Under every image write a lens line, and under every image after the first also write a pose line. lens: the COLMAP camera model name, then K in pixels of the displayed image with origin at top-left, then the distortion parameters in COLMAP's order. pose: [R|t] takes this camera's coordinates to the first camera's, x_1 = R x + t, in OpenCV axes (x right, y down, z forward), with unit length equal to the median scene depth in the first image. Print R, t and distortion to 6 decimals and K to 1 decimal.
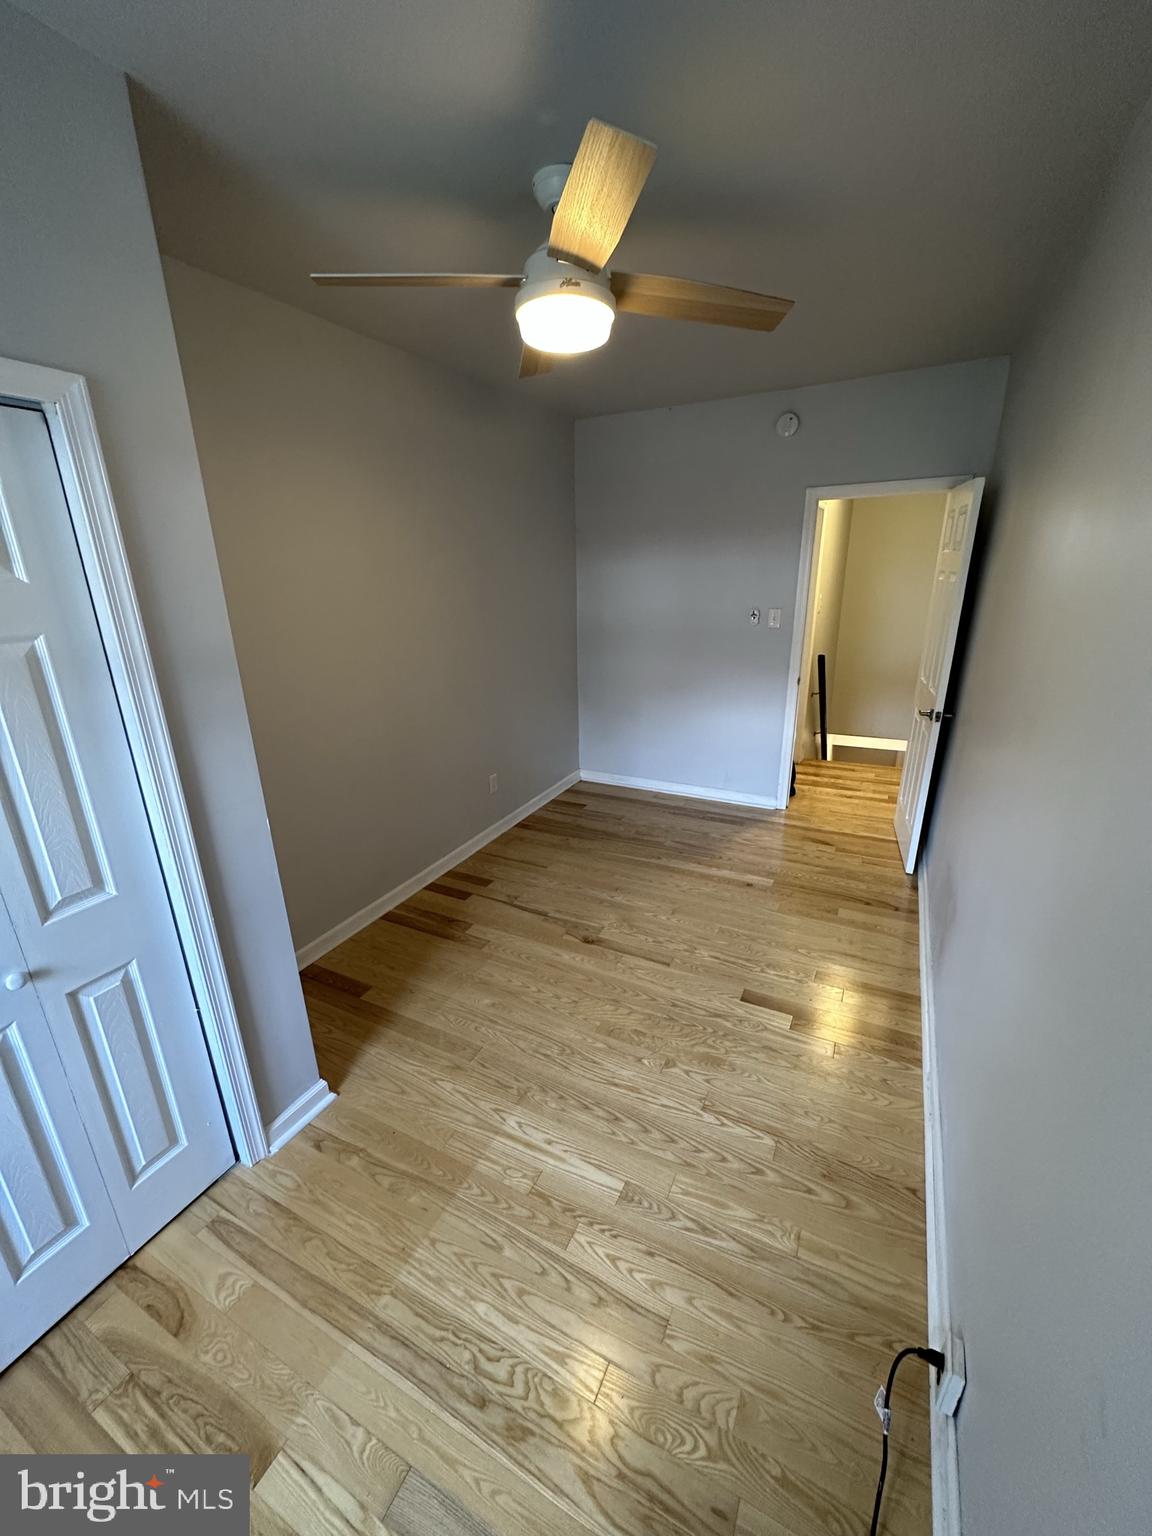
lens RADIAL K [[611.4, 0, 577.6], [0, 611.4, 770.8], [0, 0, 1]] dist [-0.004069, 0.000973]
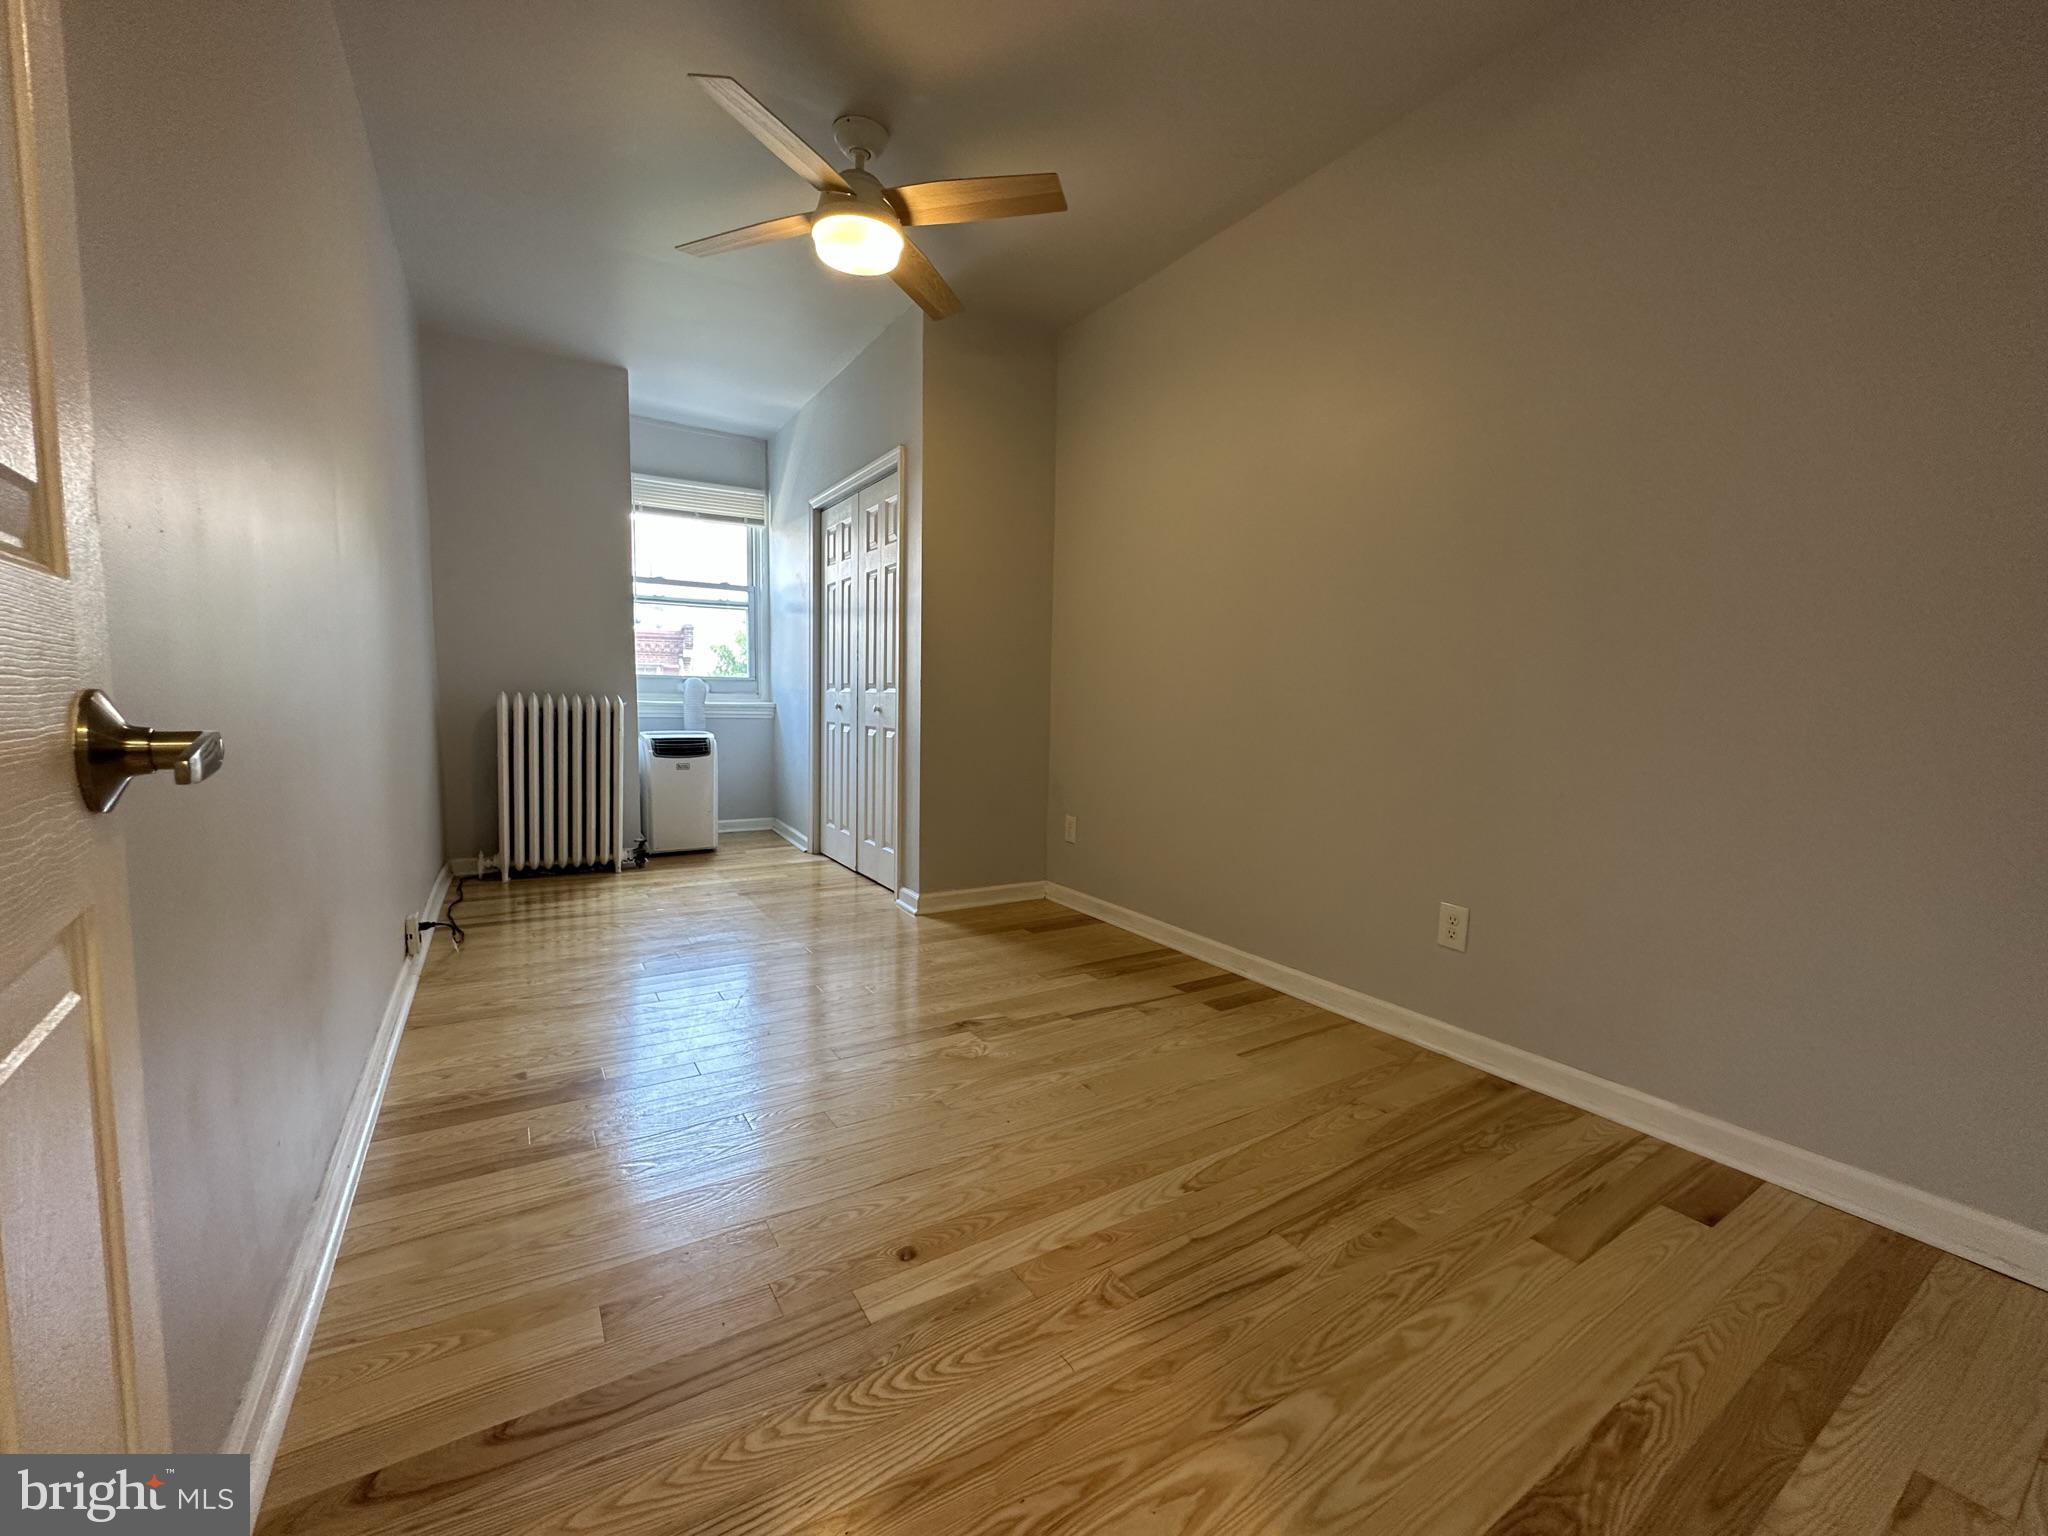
lens RADIAL K [[815.2, 0, 1027.1], [0, 815.2, 772.0], [0, 0, 1]] dist [-0.004069, 0.000973]
pose [[-0.506682, 0.088173, -0.857612, 0.758587], [-0.288131, 0.920239, 0.264841, -0.220519], [0.812560, 0.381295, -0.440863, 1.475573]]
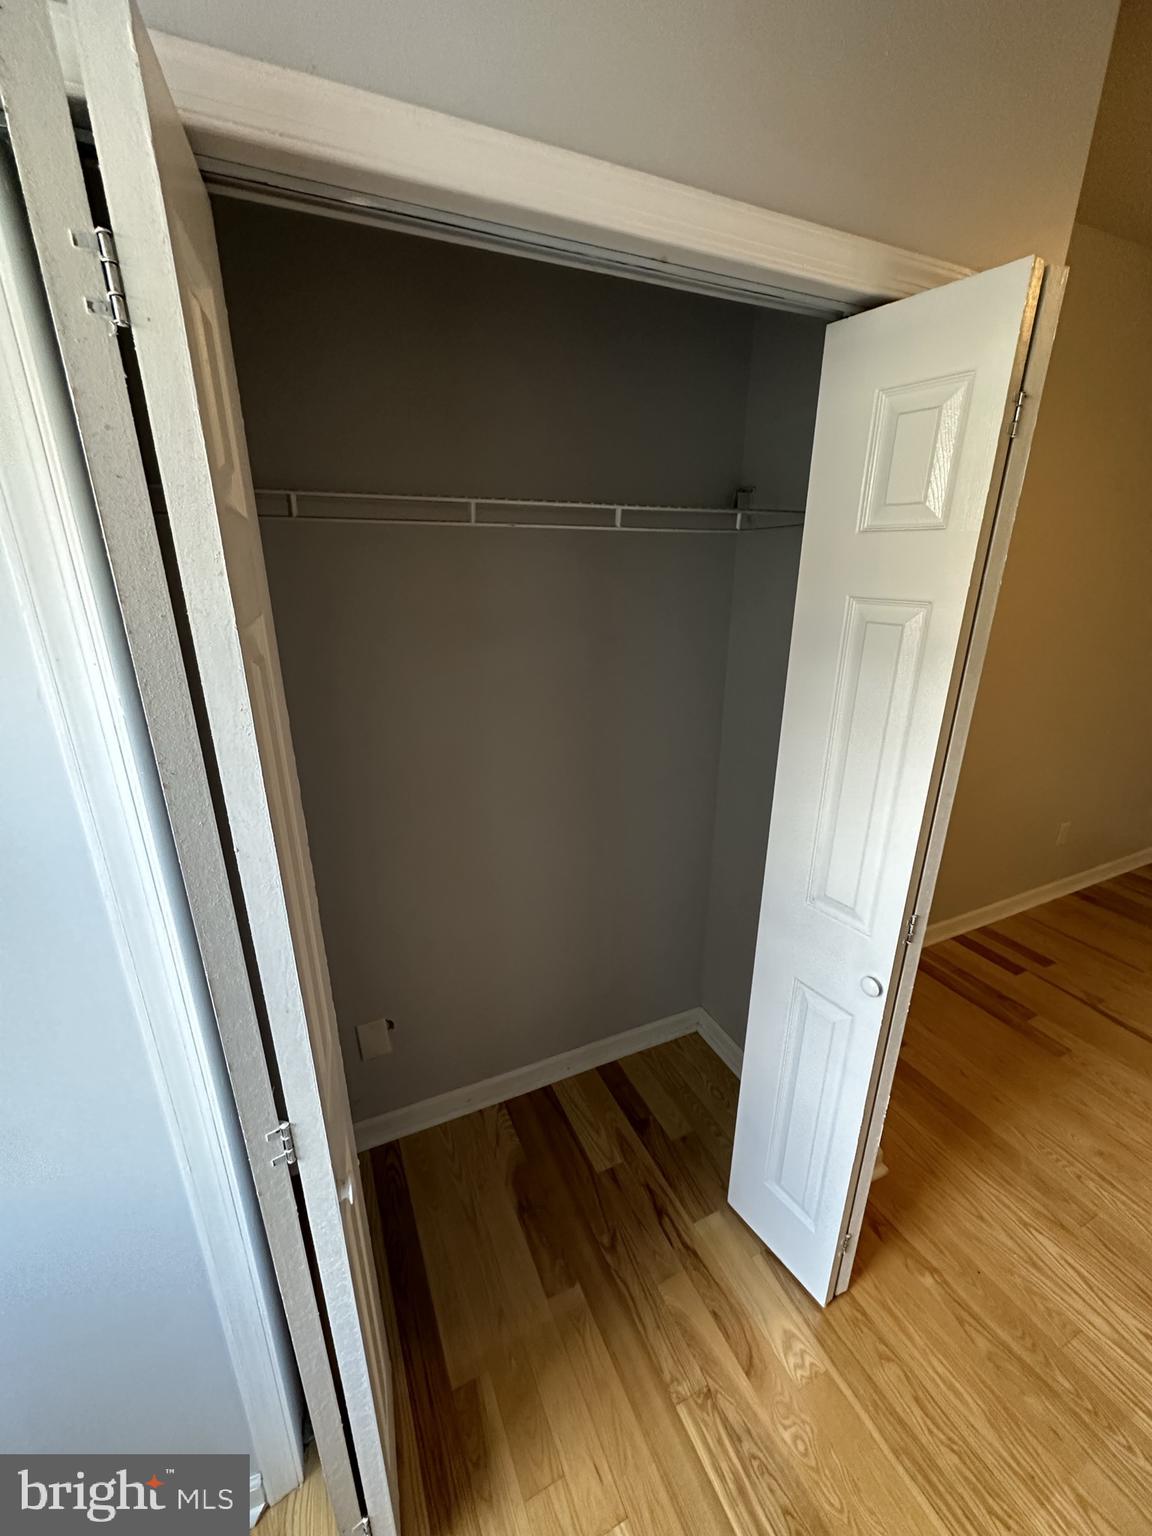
lens RADIAL K [[611.4, 0, 575.9], [0, 611.4, 773.7], [0, 0, 1]] dist [-0.004069, 0.000973]
pose [[0.786911, 0.226334, -0.574060, -0.301269], [-0.215439, 0.972533, 0.088119, 0.018690], [0.578237, 0.054333, 0.814058, 0.037038]]
